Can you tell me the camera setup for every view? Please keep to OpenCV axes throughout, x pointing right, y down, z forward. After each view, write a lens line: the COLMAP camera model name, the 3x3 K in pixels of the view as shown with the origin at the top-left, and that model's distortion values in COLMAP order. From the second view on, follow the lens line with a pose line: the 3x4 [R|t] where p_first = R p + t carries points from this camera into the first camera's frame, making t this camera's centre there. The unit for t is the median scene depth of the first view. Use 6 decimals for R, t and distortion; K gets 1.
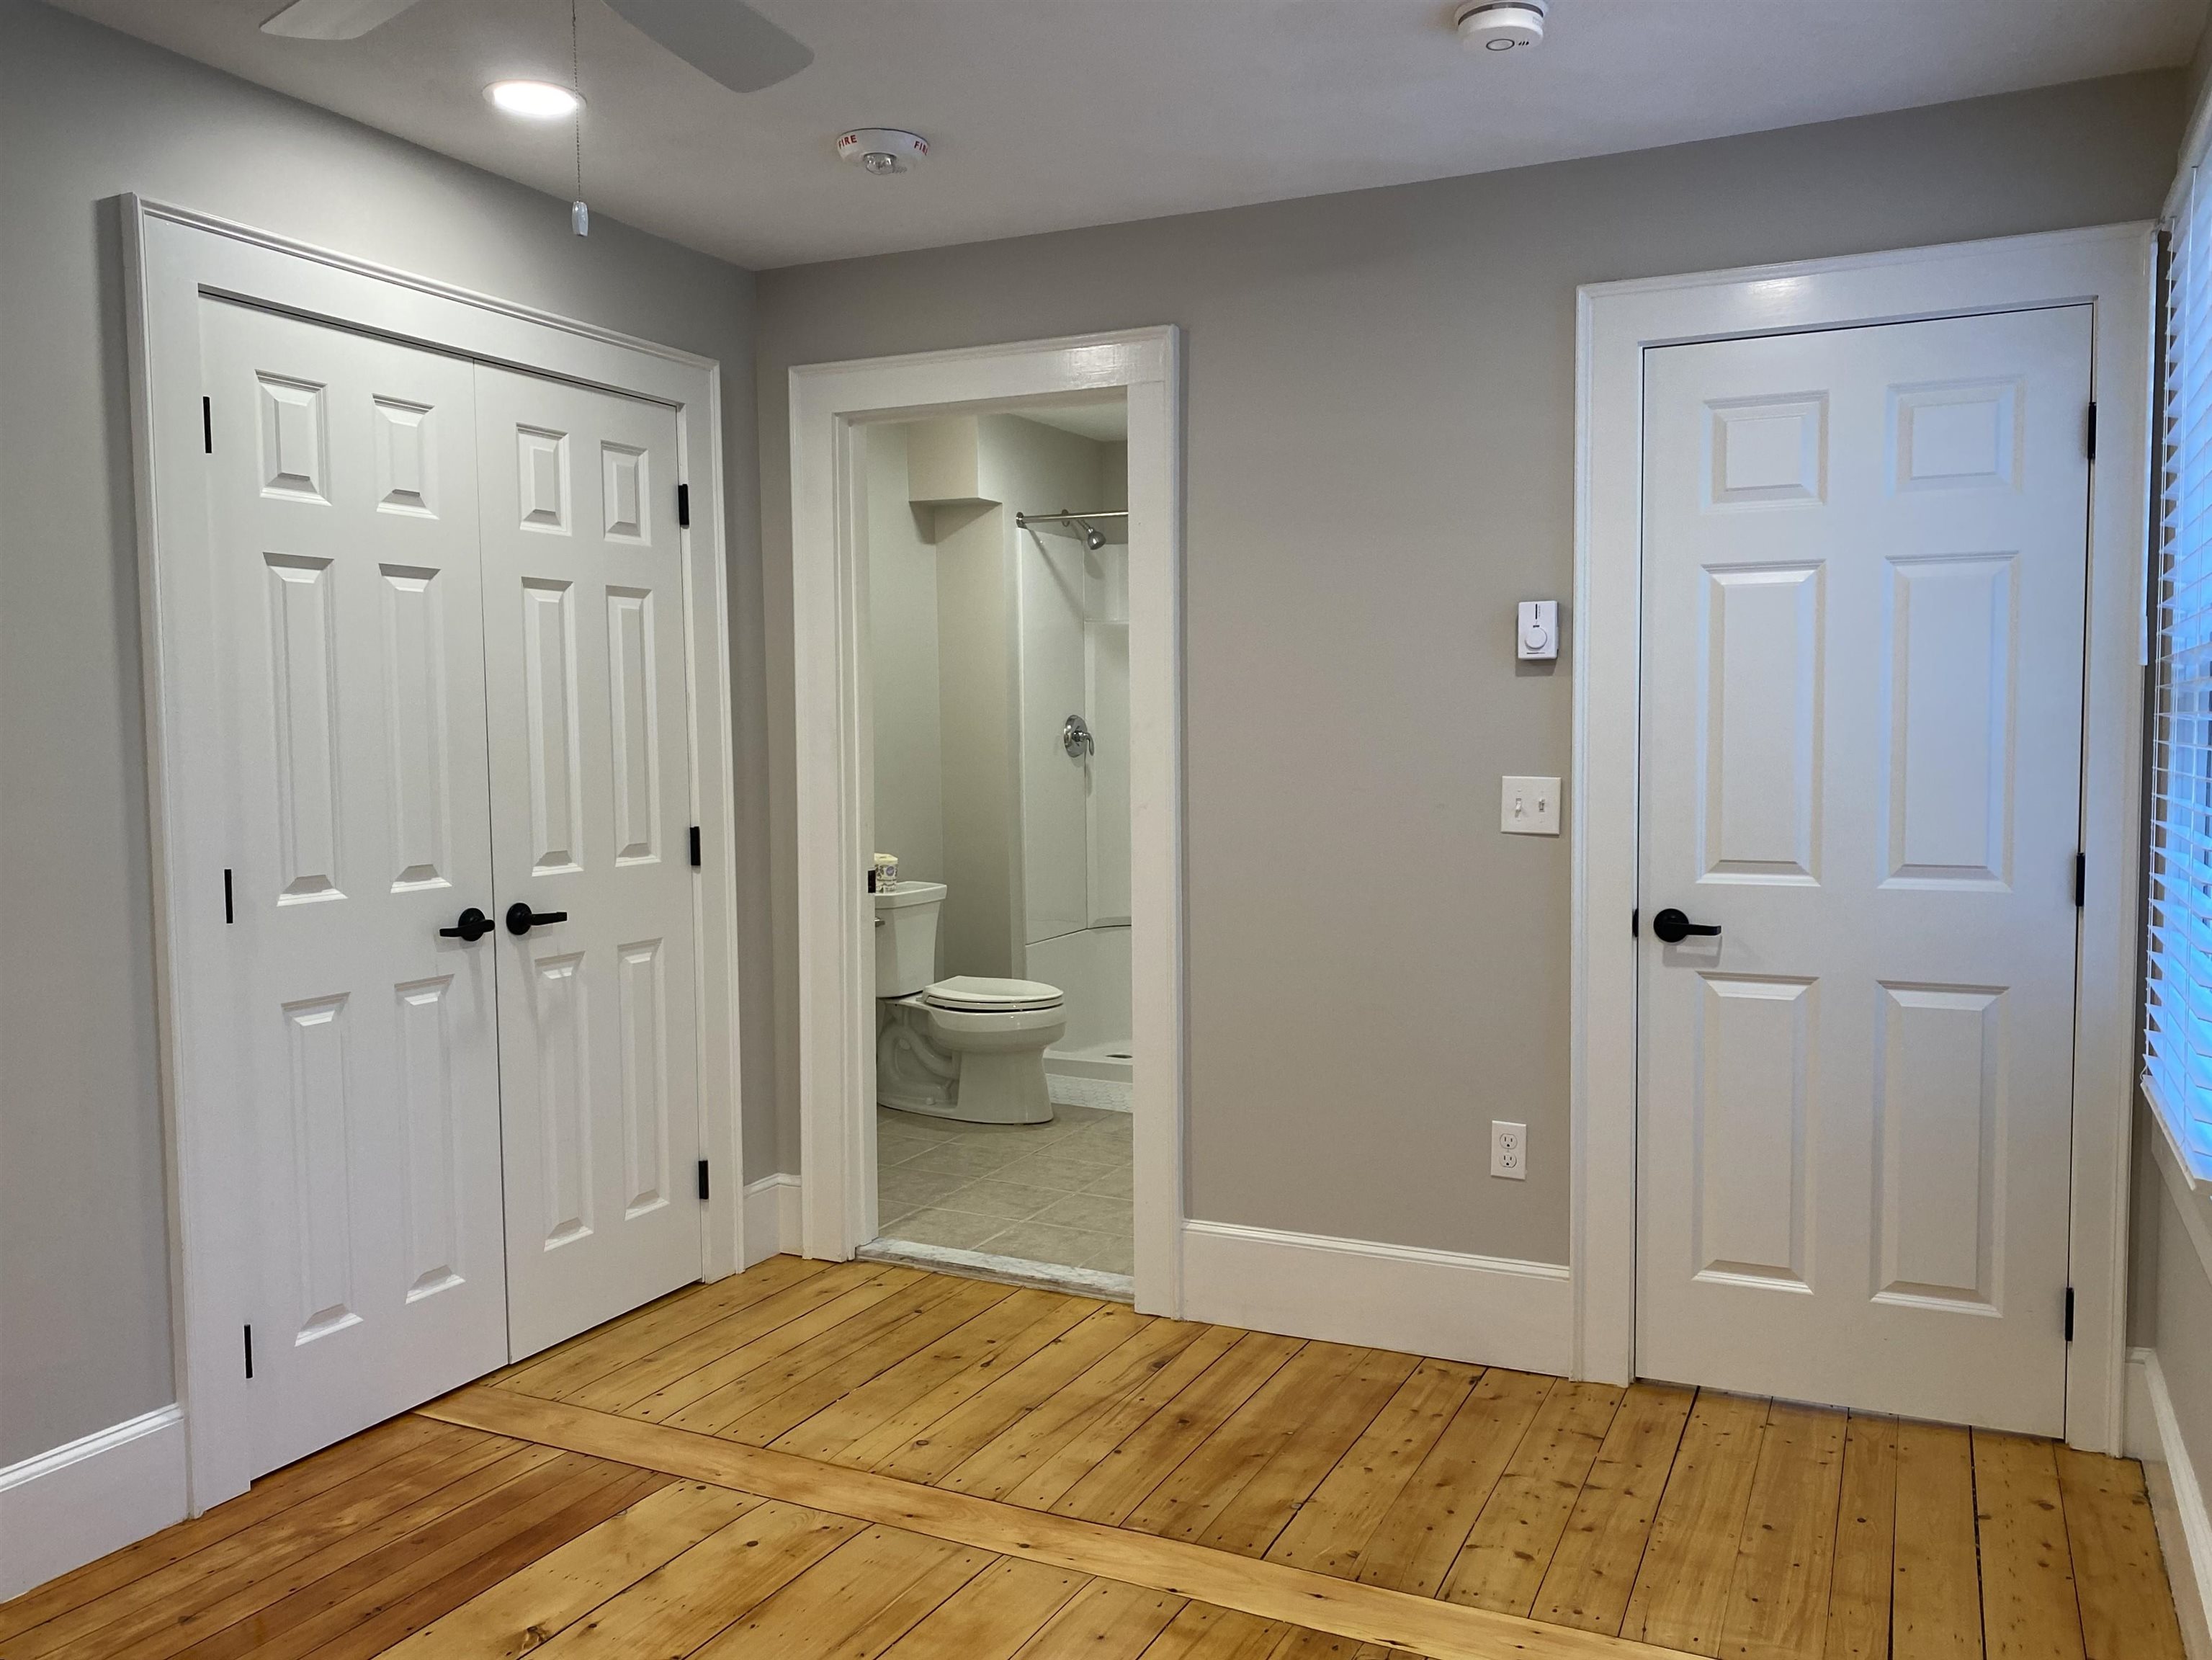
lens RADIAL K [[1703.7, 0, 1106.4], [0, 1703.7, 831.0], [0, 0, 1]] dist [0.054411, -0.006881]
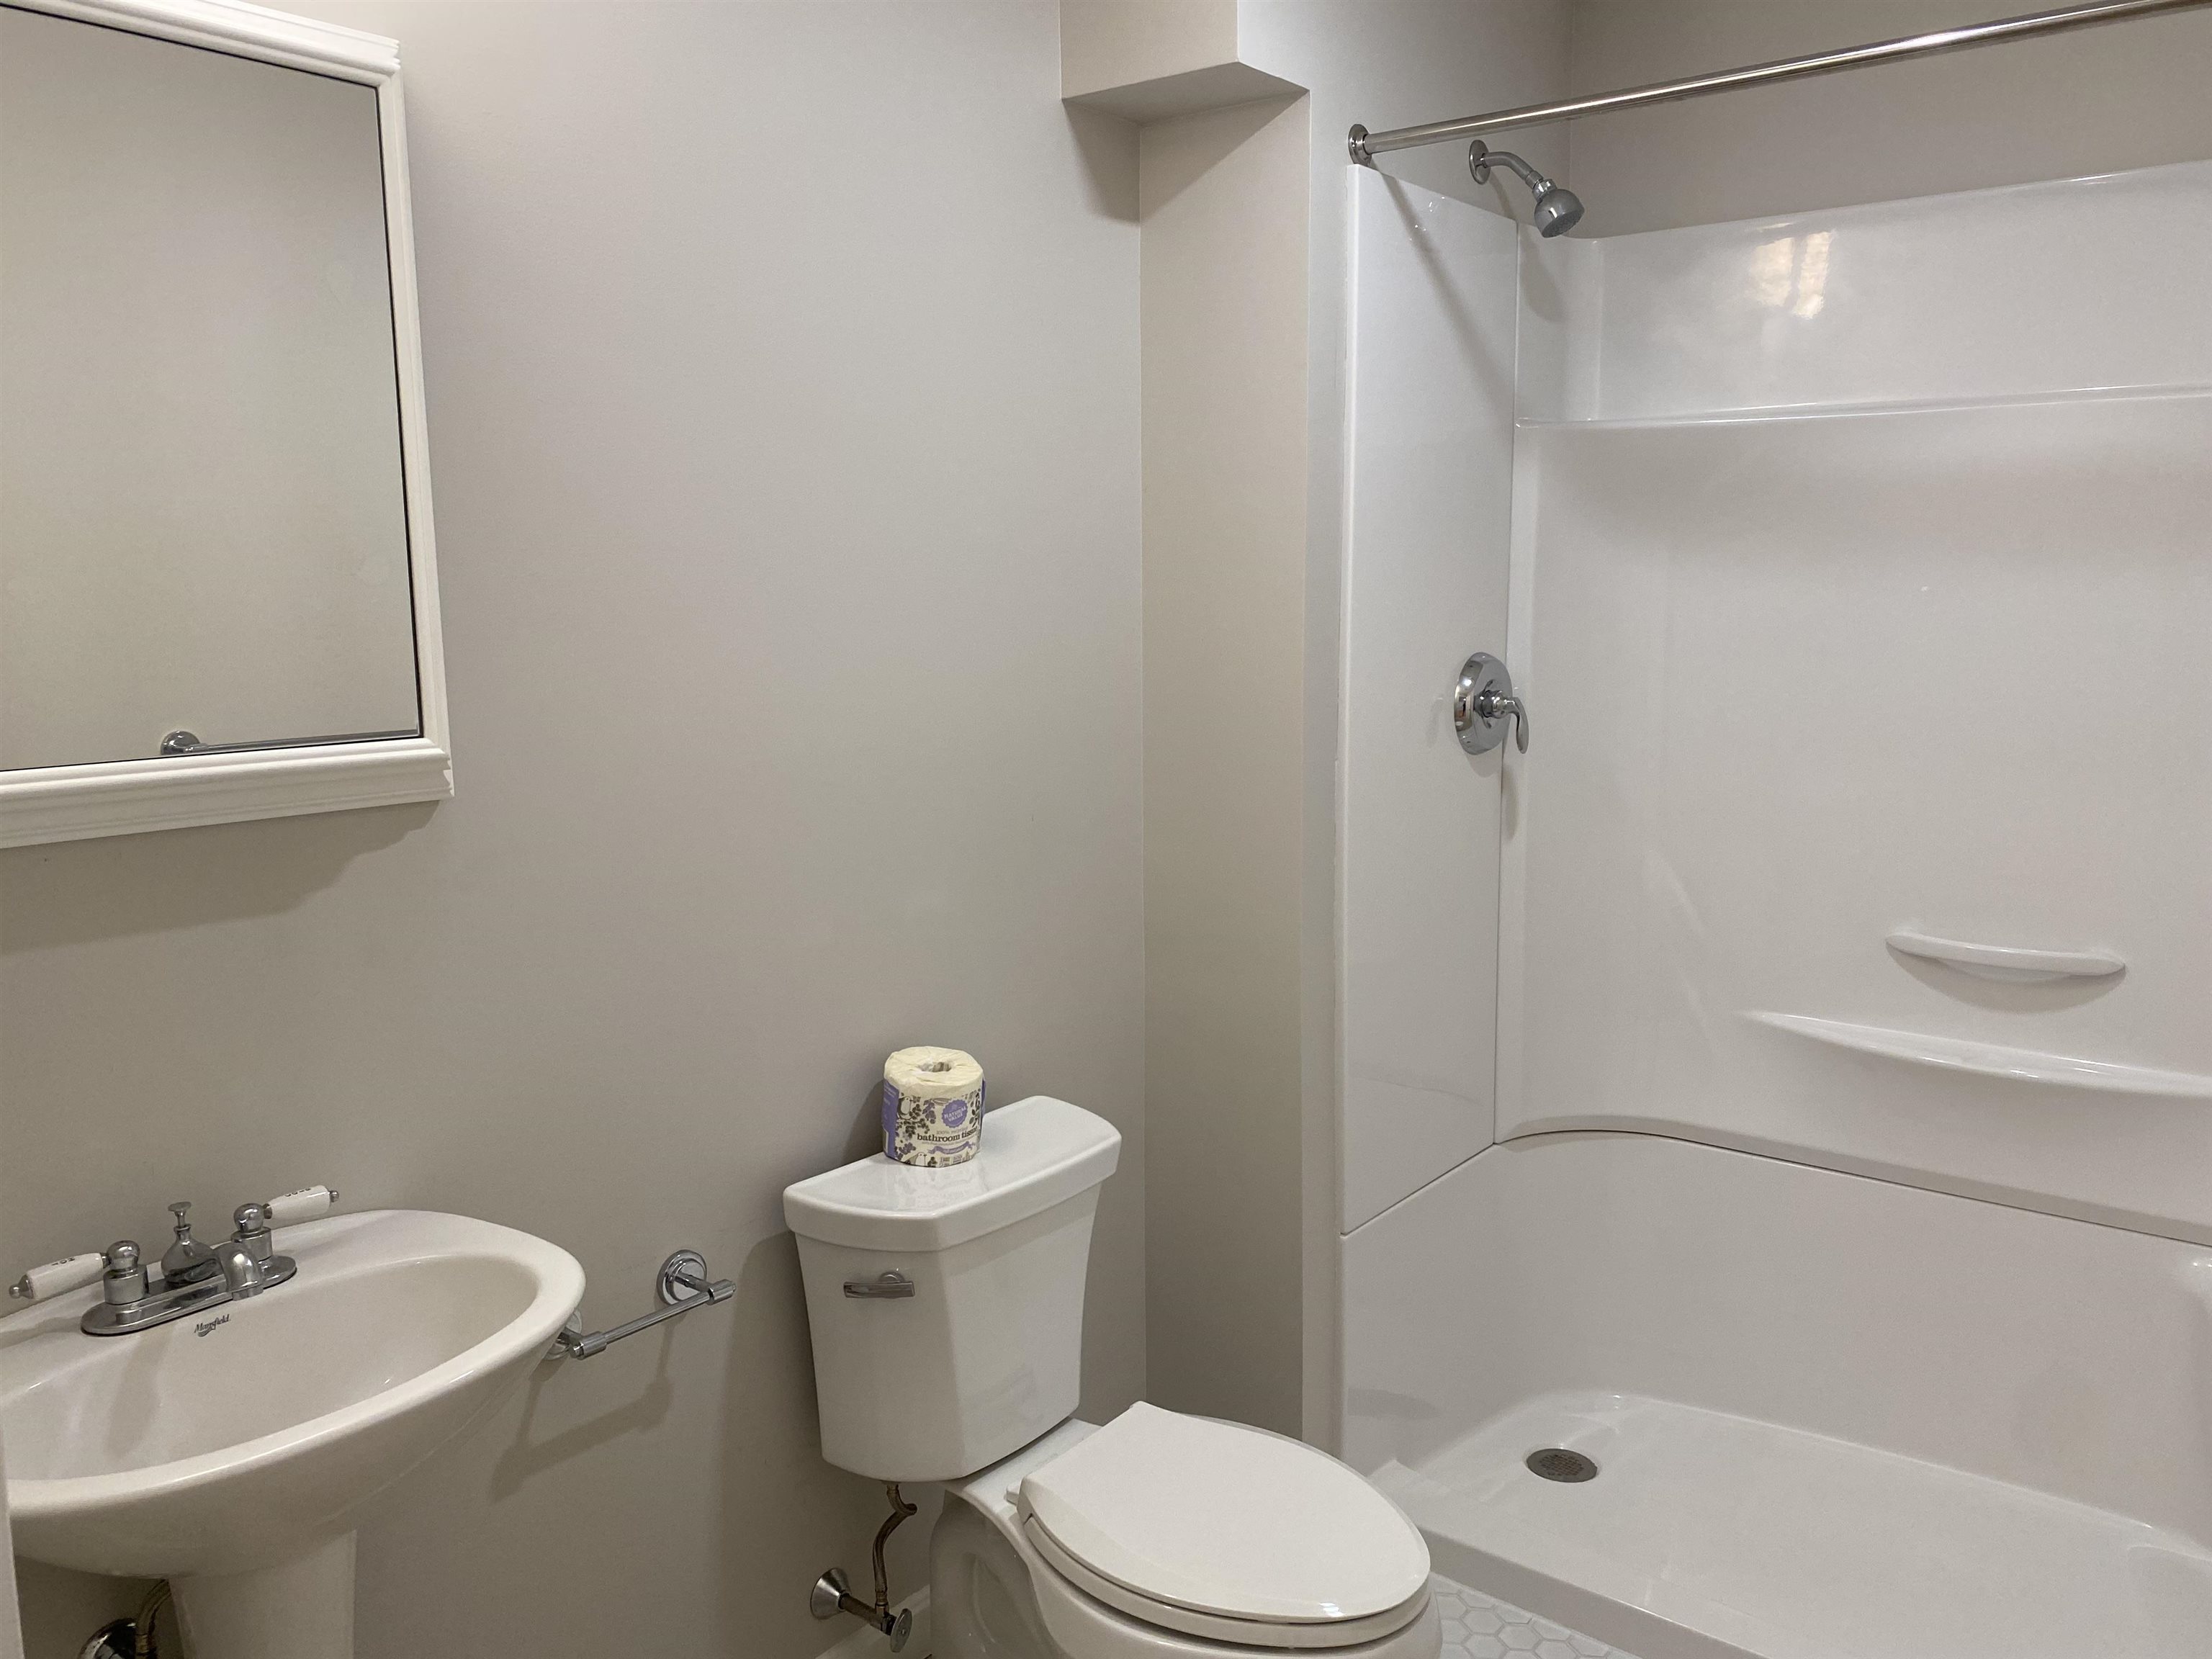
lens RADIAL K [[1703.4, 0, 1102.5], [0, 1703.4, 824.0], [0, 0, 1]] dist [0.054411, -0.006881]
pose [[0.975486, 0.033094, -0.217561, -0.017389], [-0.016398, 0.996810, 0.078104, -0.058739], [0.219452, -0.072622, 0.972917, 0.583949]]
